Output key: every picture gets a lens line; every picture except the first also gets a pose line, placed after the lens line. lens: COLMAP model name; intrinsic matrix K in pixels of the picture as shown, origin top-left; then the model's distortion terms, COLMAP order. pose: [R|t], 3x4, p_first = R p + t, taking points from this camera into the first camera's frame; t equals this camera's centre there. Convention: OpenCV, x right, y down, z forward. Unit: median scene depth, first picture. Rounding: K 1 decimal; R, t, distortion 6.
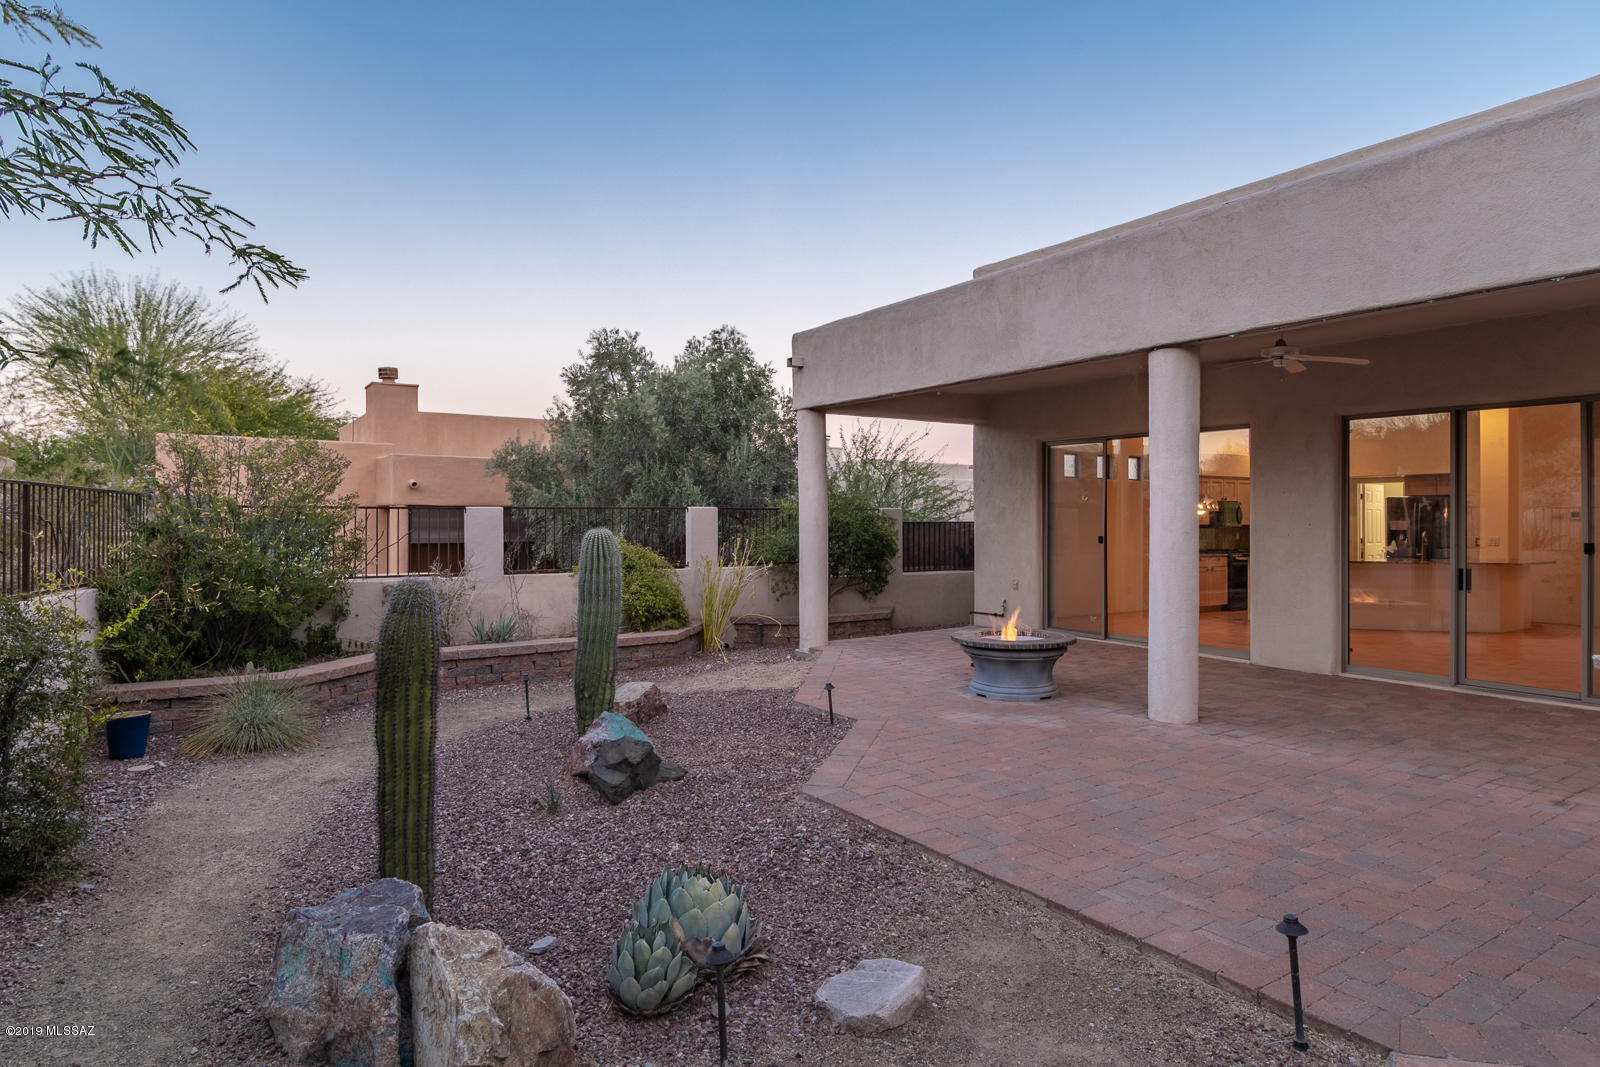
lens RADIAL K [[931.7, 0, 749.4], [0, 931.7, 526.2], [0, 0, 1]] dist [-0.003567, -0.002353]
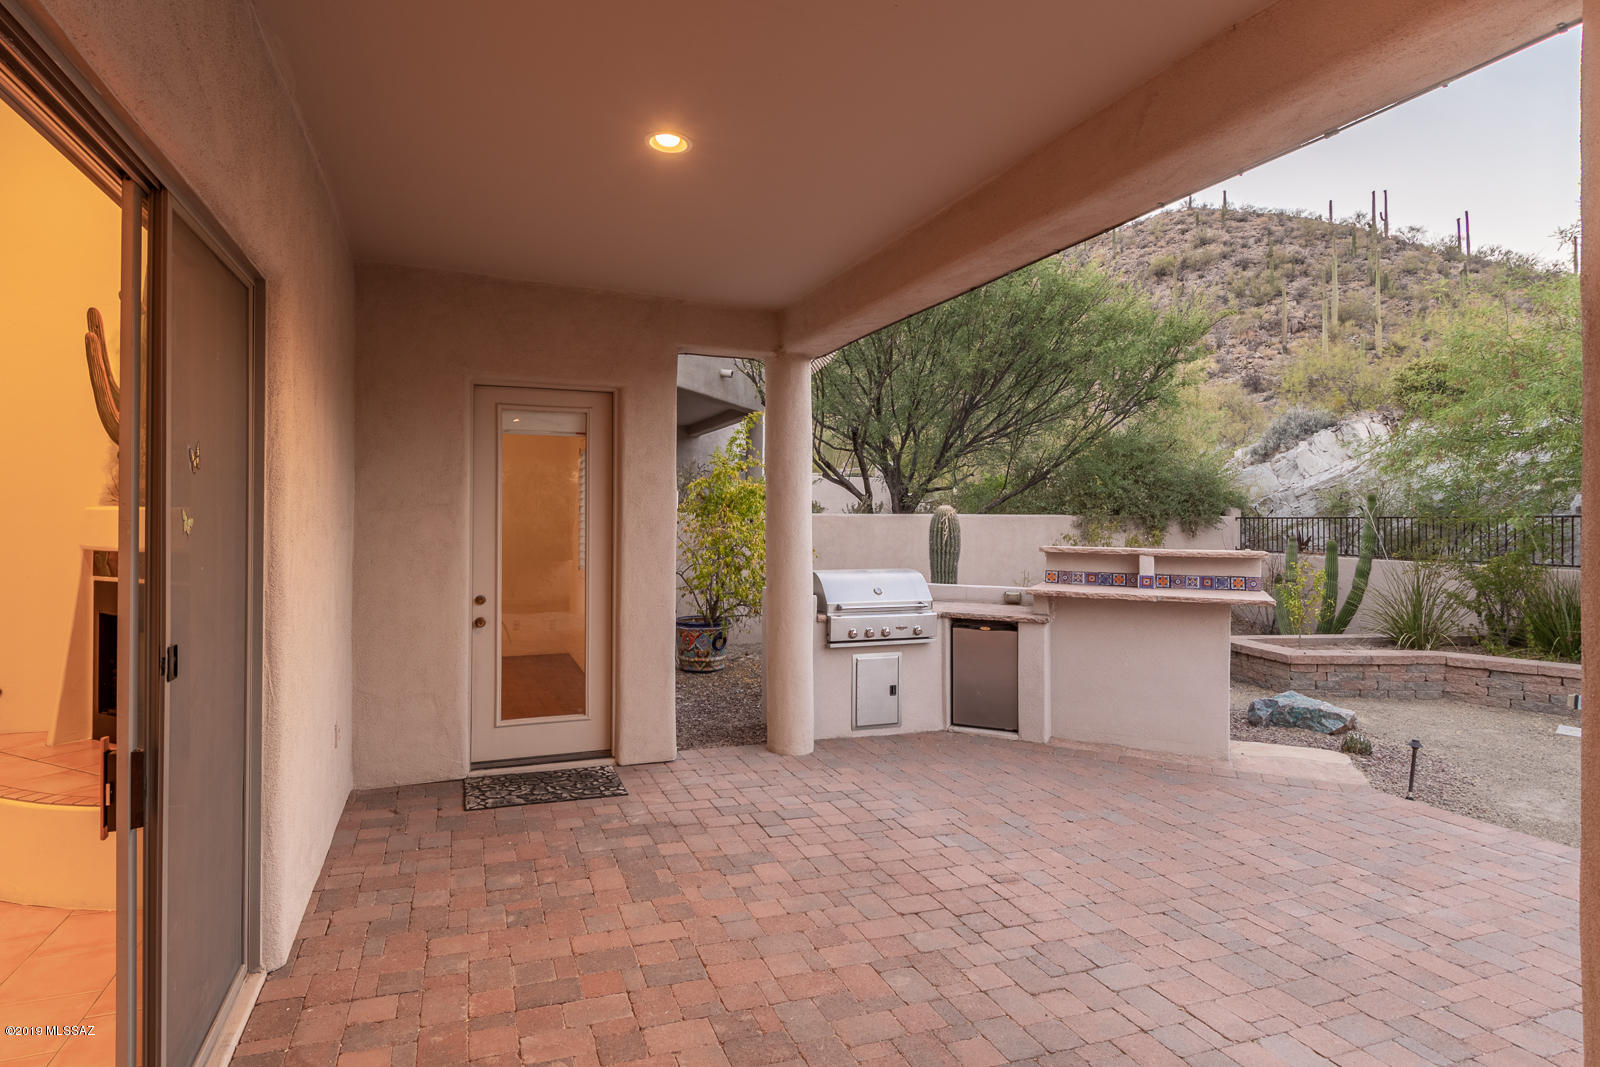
lens RADIAL K [[842.9, 0, 758.0], [0, 842.9, 514.7], [0, 0, 1]] dist [0.019747, -0.028266]
pose [[-0.978034, -0.007484, 0.208312, 0.664993], [-0.006814, 0.999969, 0.003935, -0.030579], [-0.208335, 0.002429, -0.978055, 1.279640]]
